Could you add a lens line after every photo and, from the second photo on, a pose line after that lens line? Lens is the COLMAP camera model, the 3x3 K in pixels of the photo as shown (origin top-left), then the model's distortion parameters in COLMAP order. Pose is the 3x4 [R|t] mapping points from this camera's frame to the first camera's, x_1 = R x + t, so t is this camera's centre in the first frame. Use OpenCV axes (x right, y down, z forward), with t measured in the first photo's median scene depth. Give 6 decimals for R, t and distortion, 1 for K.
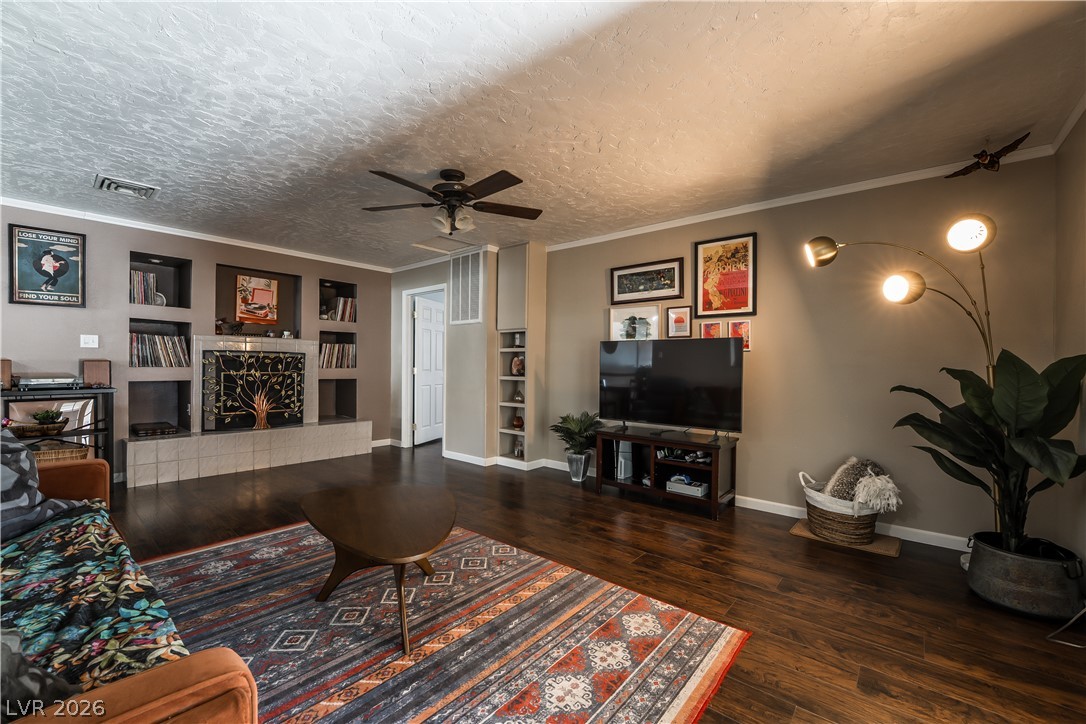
lens RADIAL K [[442.8, 0, 538.9], [0, 442.8, 365.2], [0, 0, 1]] dist [-0.027055, 0.001520]
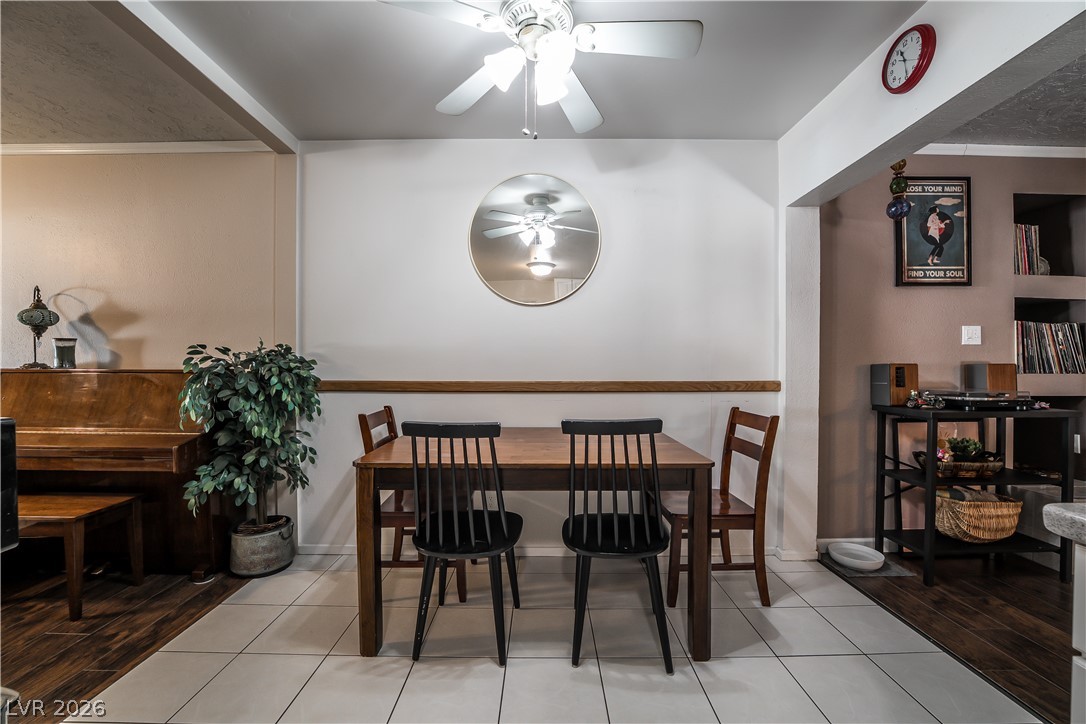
lens RADIAL K [[442.8, 0, 541.2], [0, 442.8, 366.2], [0, 0, 1]] dist [-0.027055, 0.001520]
pose [[0.649418, -0.005206, -0.760414, -1.016416], [0.003770, 0.999986, -0.003626, -0.007337], [0.760423, -0.000512, 0.649428, 0.050818]]
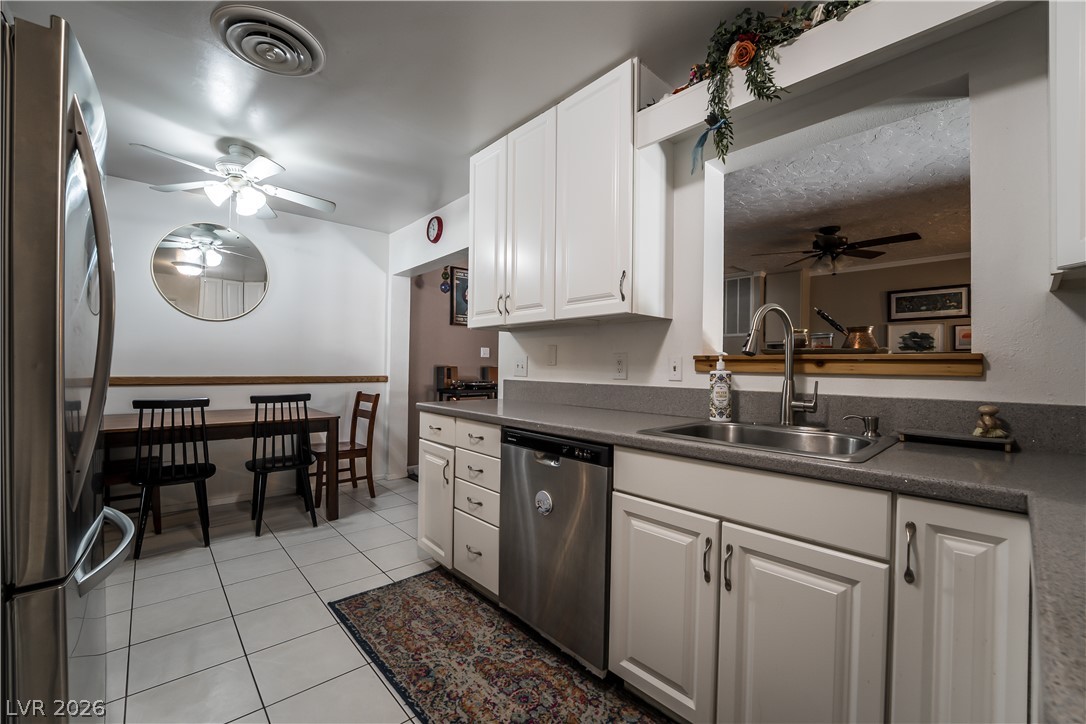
lens RADIAL K [[442.8, 0, 539.8], [0, 442.8, 366.8], [0, 0, 1]] dist [-0.027055, 0.001520]
pose [[0.991750, 0.004393, -0.128109, -0.737832], [-0.005050, 0.999976, -0.004806, -0.005878], [0.128085, 0.005414, 0.991748, -0.341576]]
